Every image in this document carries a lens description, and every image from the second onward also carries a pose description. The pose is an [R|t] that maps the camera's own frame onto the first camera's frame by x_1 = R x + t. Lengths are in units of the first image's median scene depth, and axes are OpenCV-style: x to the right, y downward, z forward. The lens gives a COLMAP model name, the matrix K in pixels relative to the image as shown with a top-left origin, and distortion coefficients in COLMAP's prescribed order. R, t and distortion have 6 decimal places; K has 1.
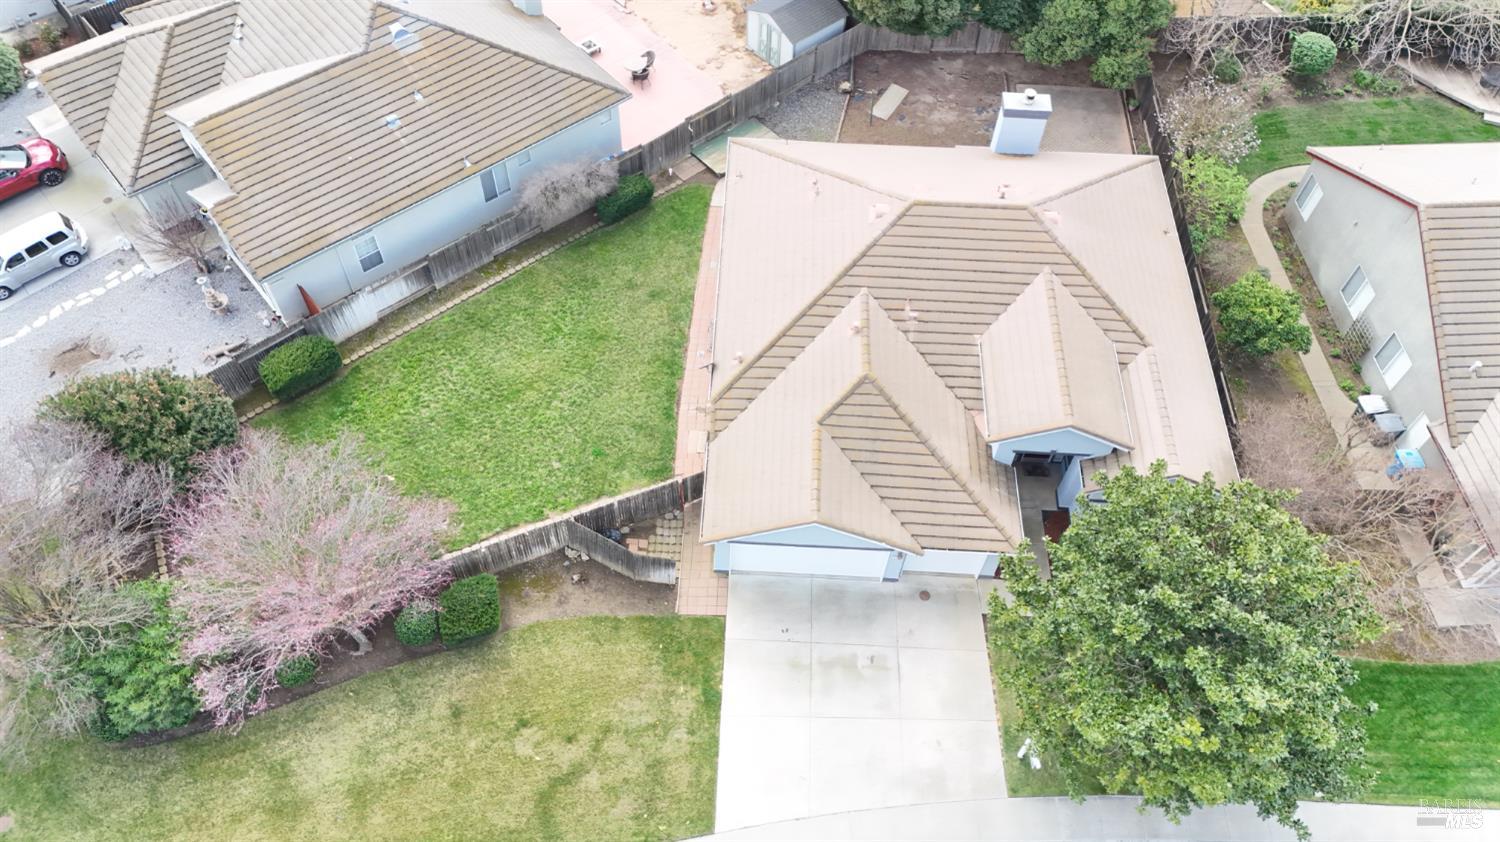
lens RADIAL K [[1083.3, 0, 750.0], [0, 1083.3, 421.0], [0, 0, 1]] dist [0.058125, -0.077662]
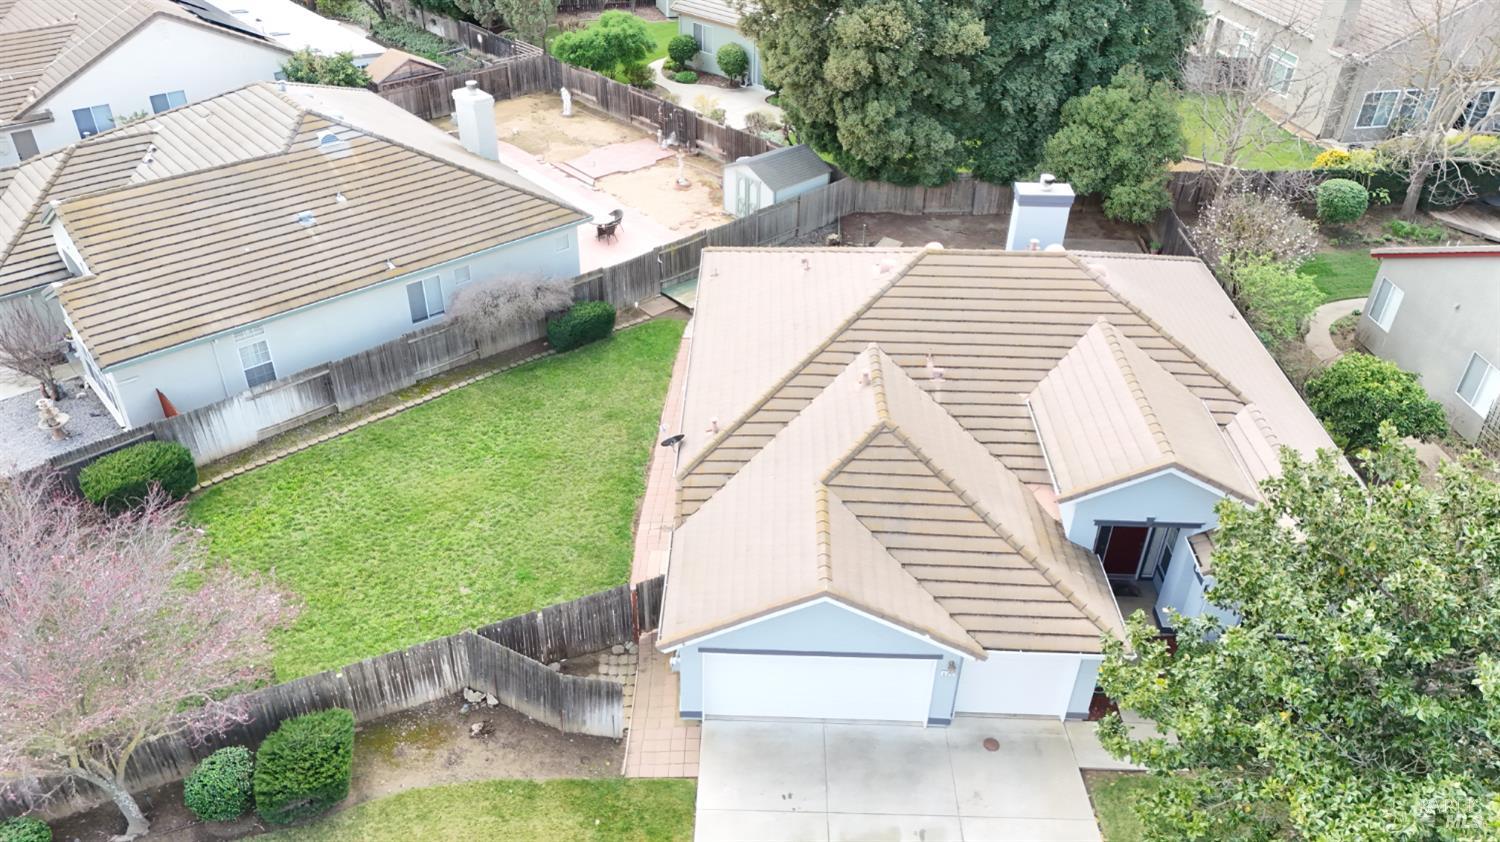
lens RADIAL K [[1083.3, 0, 750.0], [0, 1083.3, 421.0], [0, 0, 1]] dist [0.058125, -0.077662]
pose [[0.999716, -0.020575, 0.012006, 0.005771], [0.023482, 0.935950, -0.351349, 0.189415], [-0.004008, 0.351532, 0.936167, 0.268014]]
